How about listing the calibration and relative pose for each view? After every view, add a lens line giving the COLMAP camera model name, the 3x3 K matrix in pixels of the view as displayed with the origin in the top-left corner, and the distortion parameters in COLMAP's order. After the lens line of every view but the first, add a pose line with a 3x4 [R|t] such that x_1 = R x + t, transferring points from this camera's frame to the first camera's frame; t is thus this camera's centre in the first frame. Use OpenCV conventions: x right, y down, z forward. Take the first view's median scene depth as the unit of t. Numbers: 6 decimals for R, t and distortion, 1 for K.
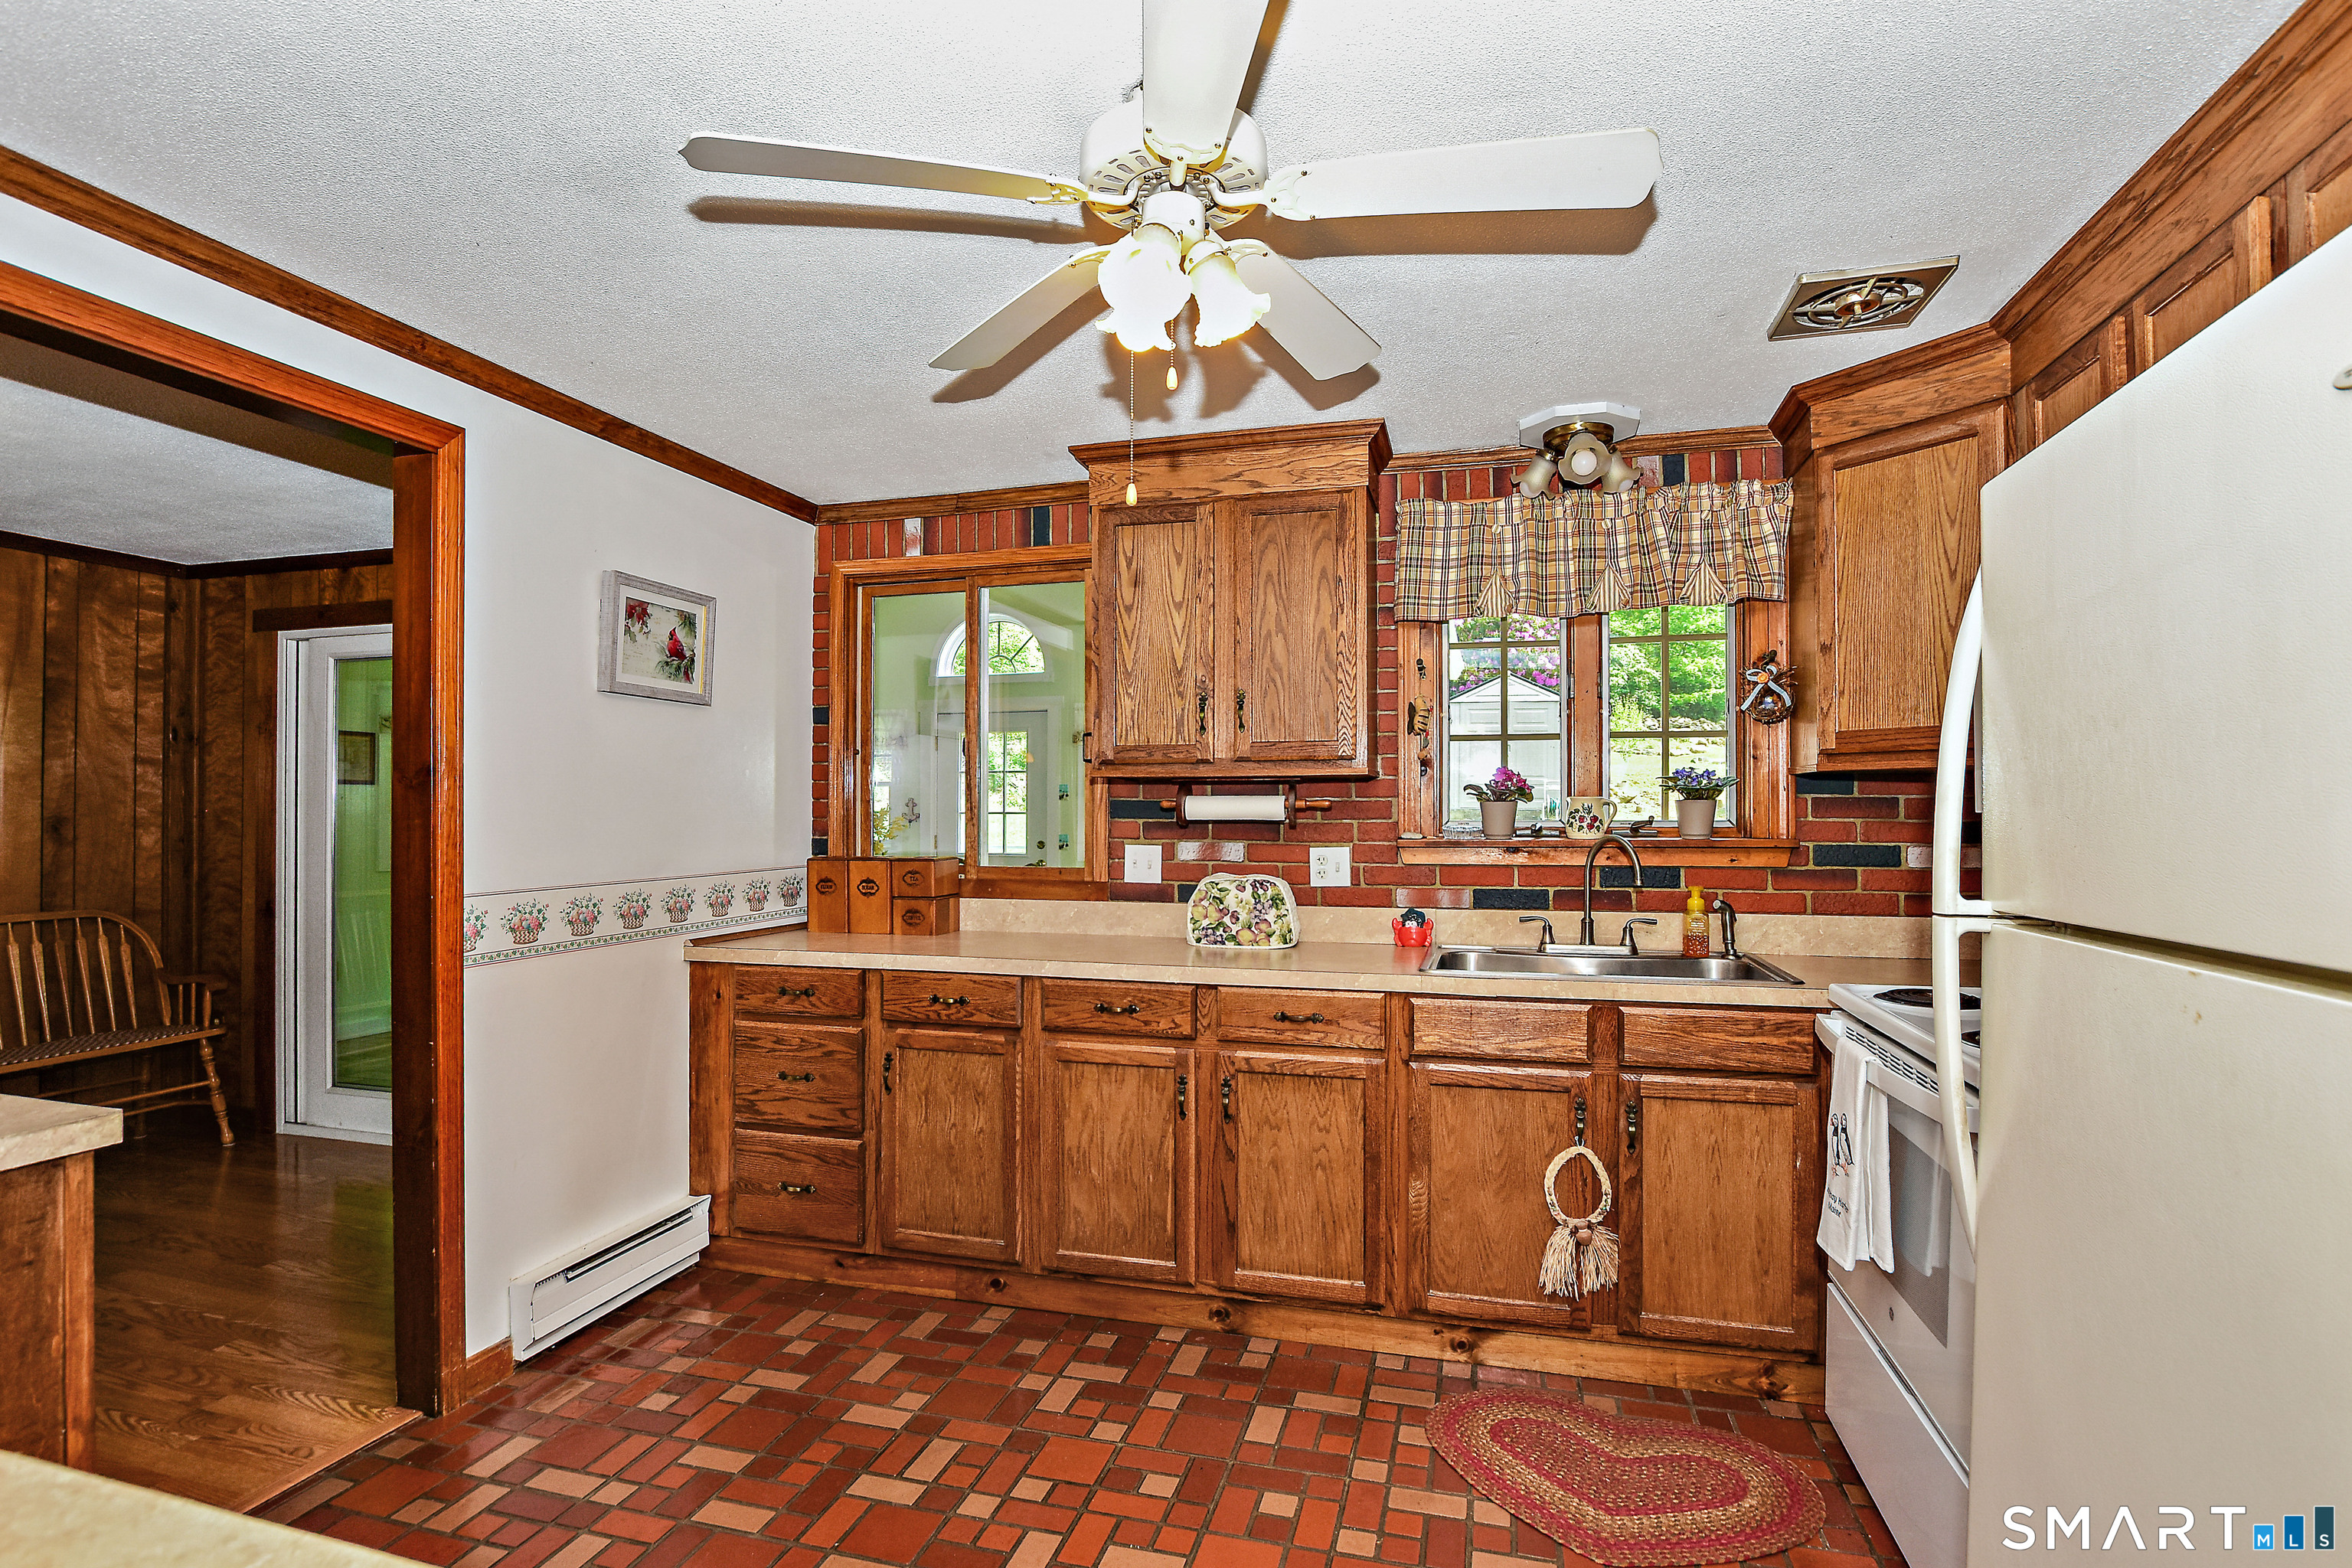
lens RADIAL K [[1155.5, 0, 1177.9], [0, 1155.5, 795.9], [0, 0, 1]] dist [-0.041447, -0.000080]
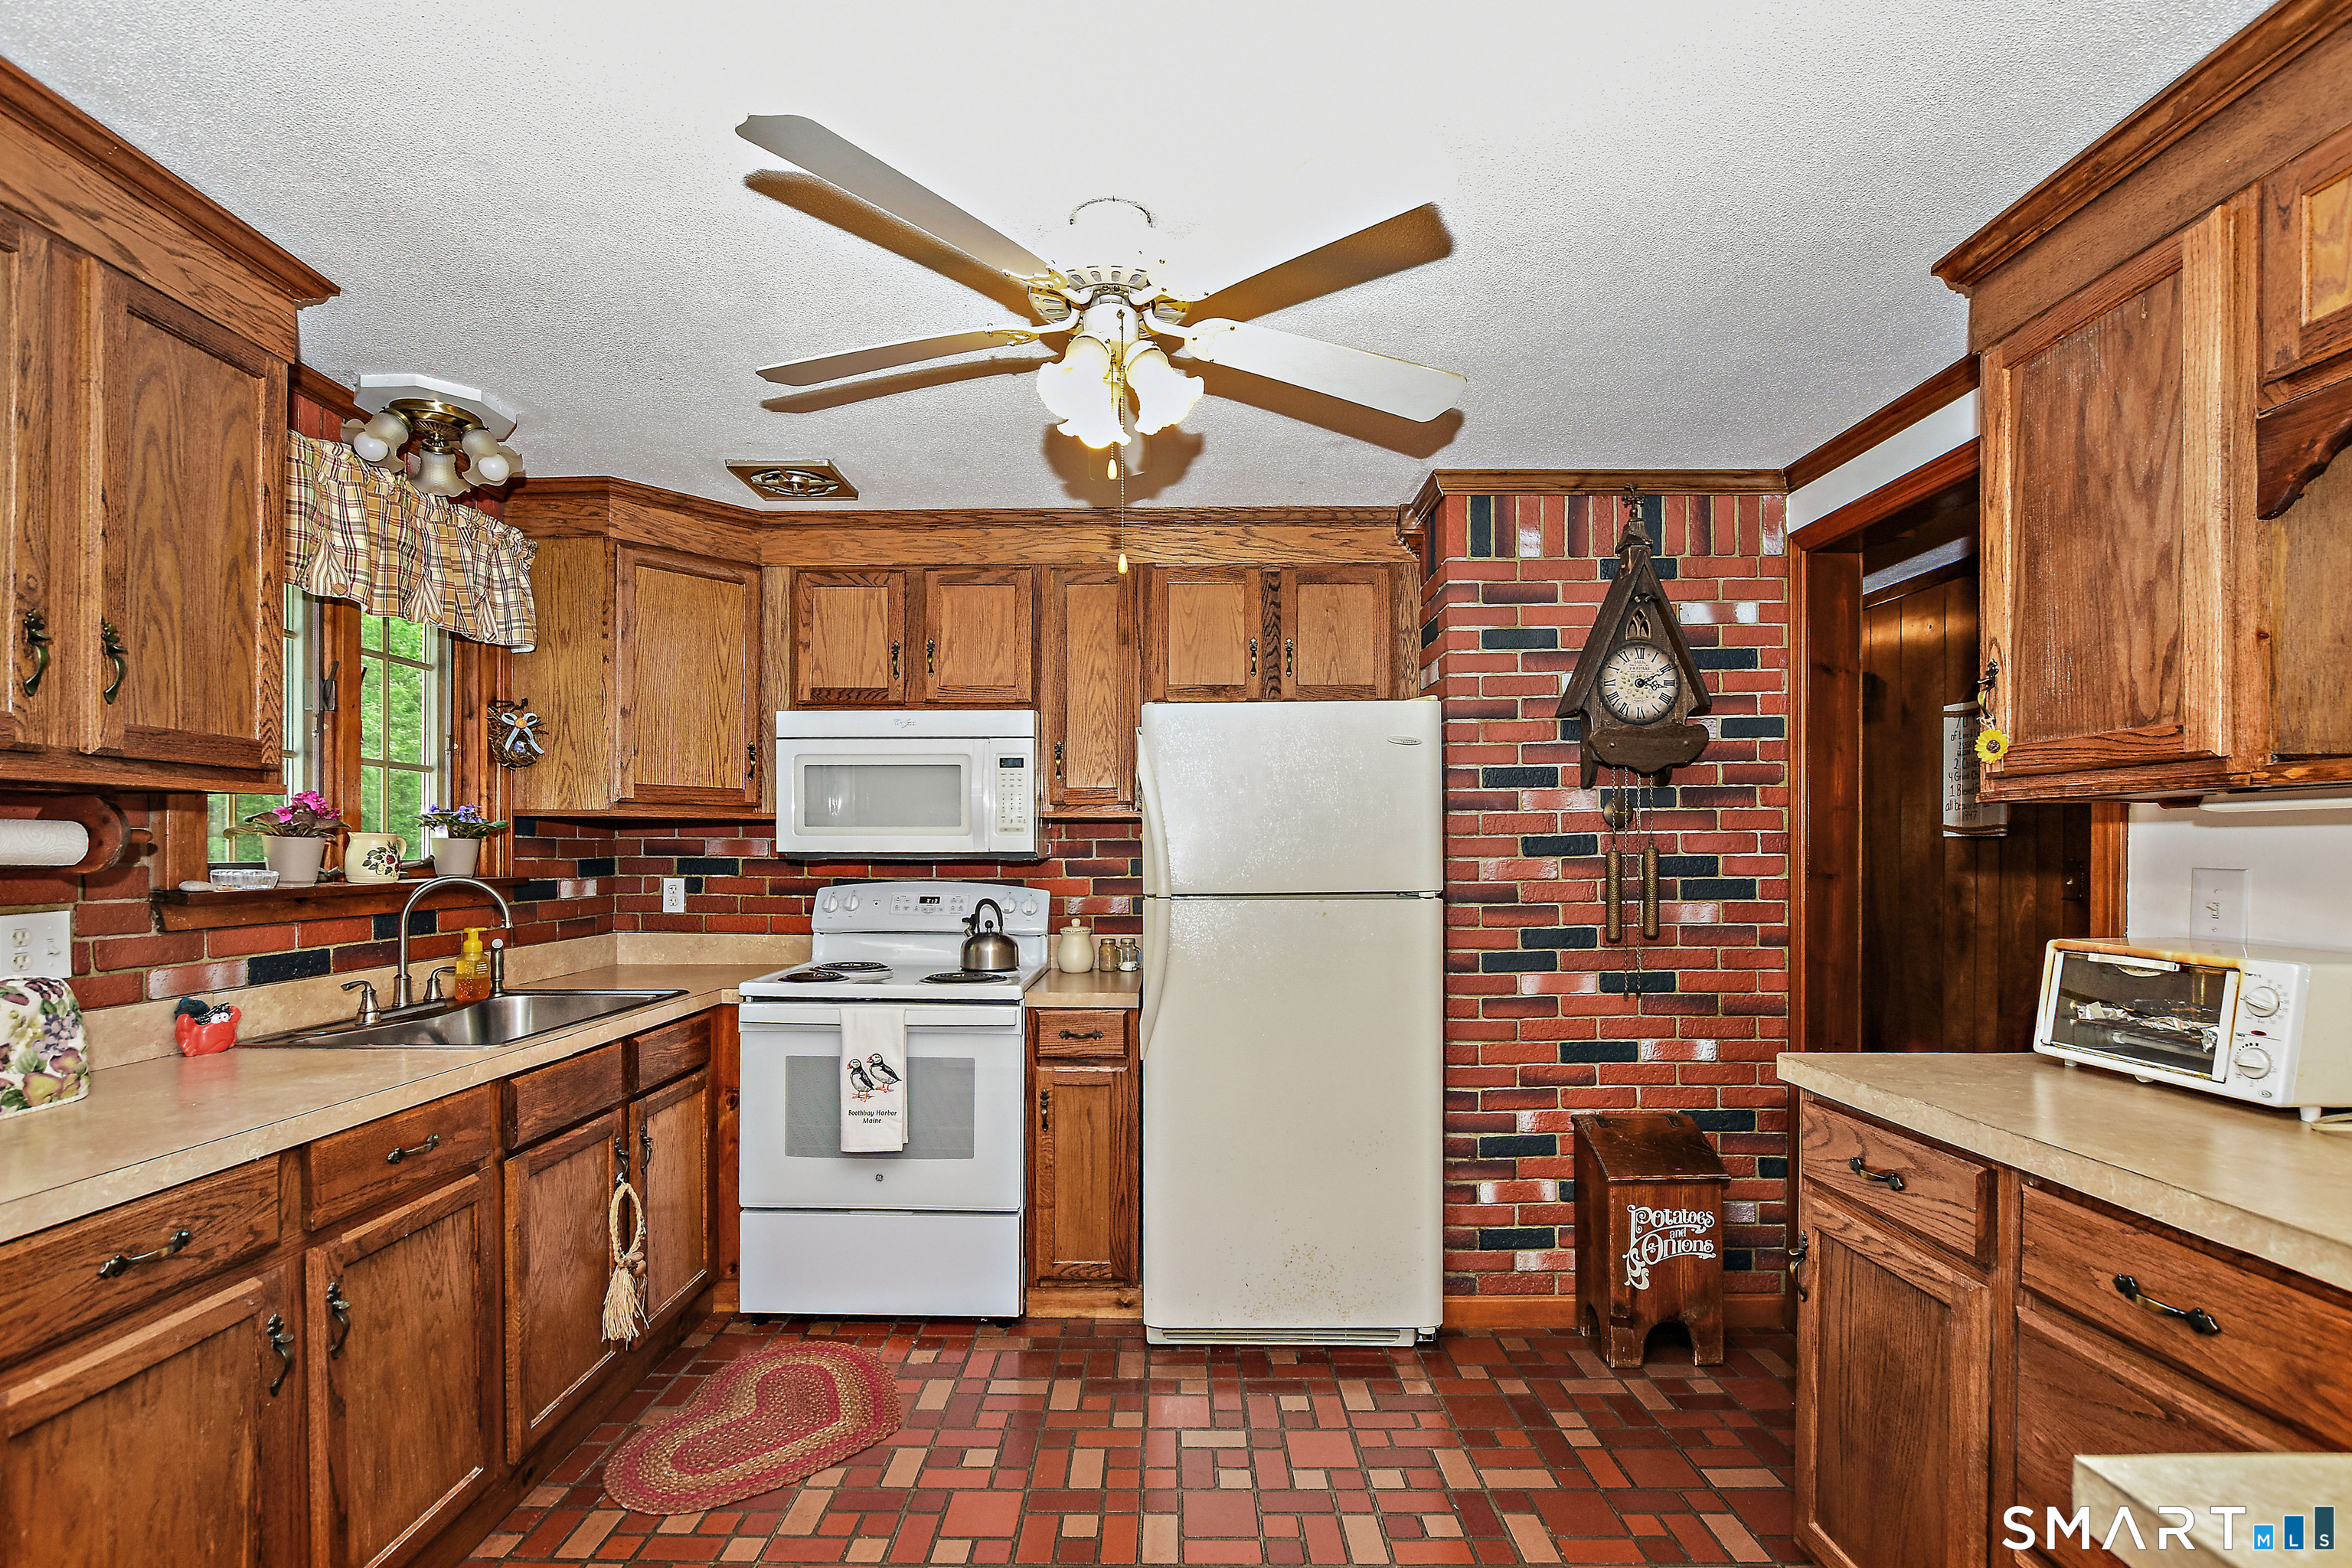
lens RADIAL K [[1047.4, 0, 1191.7], [0, 1047.4, 850.2], [0, 0, 1]] dist [-0.032616, 0.002346]
pose [[-0.296419, 0.001639, 0.955057, -0.541539], [-0.014987, 0.999867, -0.006368, 0.009209], [-0.954940, -0.016201, -0.296355, 0.649509]]
